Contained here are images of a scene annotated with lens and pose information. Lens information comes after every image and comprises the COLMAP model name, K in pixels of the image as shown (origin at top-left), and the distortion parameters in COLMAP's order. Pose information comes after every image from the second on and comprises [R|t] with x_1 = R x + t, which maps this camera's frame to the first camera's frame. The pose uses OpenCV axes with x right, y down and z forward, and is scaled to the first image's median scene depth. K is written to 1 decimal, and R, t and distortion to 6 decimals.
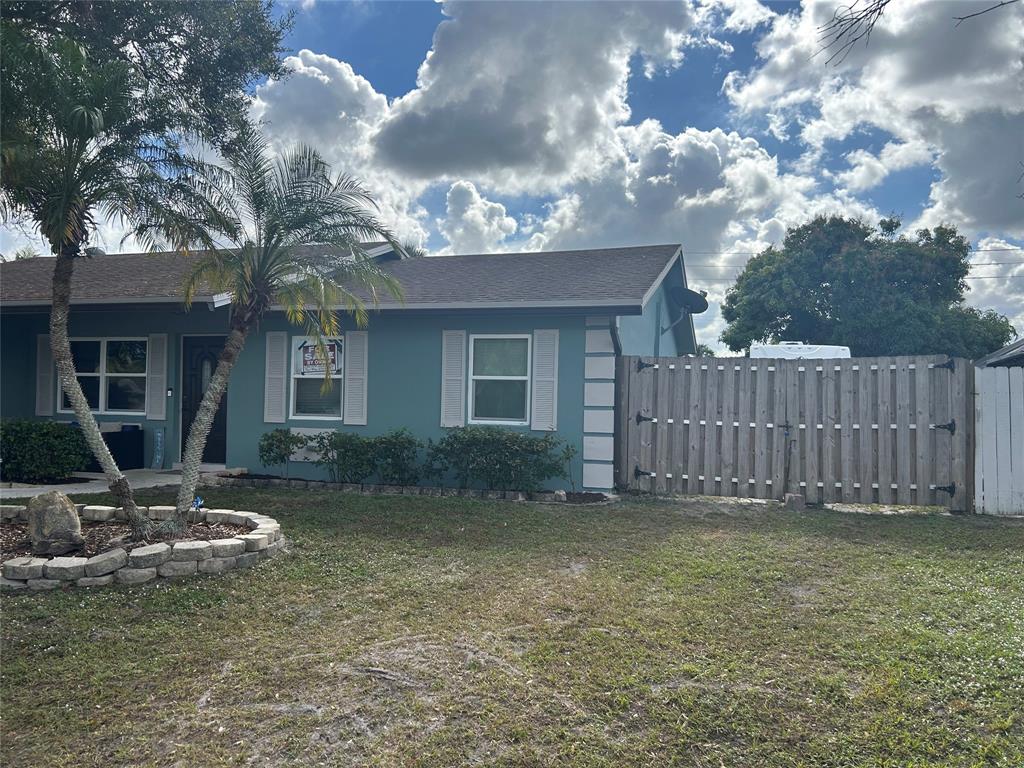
lens RADIAL K [[754.1, 0, 494.1], [0, 754.1, 388.5], [0, 0, 1]] dist [0.084762, -0.171560]
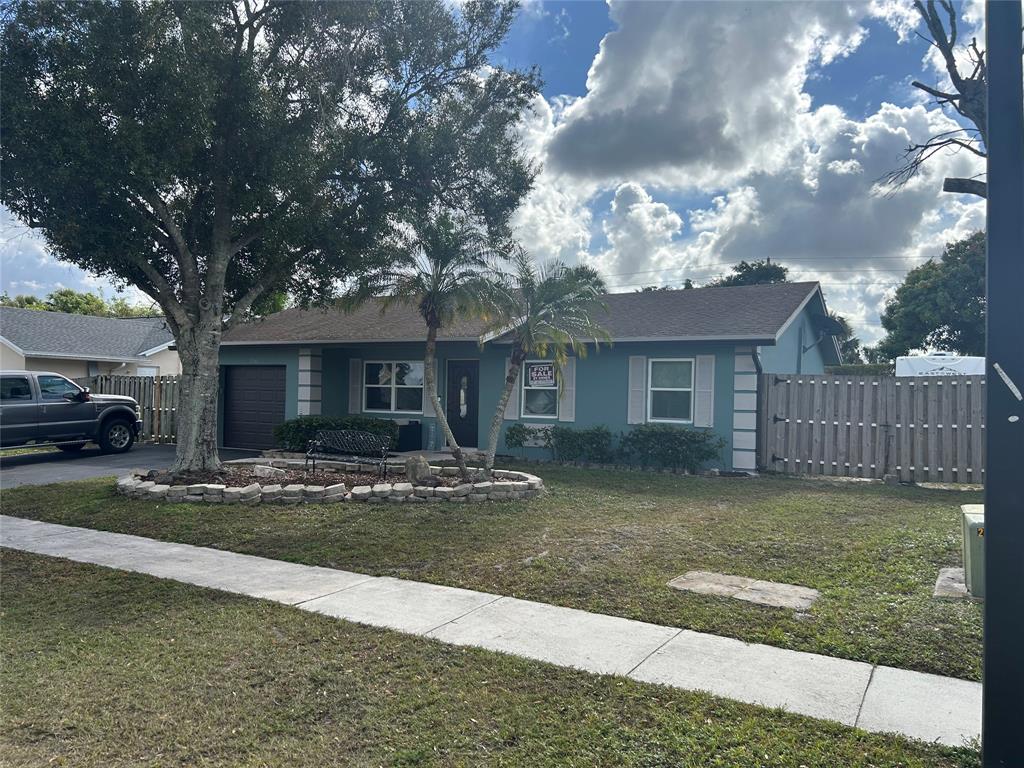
lens RADIAL K [[754.1, 0, 494.1], [0, 754.1, 388.5], [0, 0, 1]] dist [0.084762, -0.171560]
pose [[0.976708, 0.000200, -0.214574, -0.011962], [-0.000550, 0.999999, -0.001571, -0.013943], [0.214573, 0.001653, 0.976706, -0.466559]]
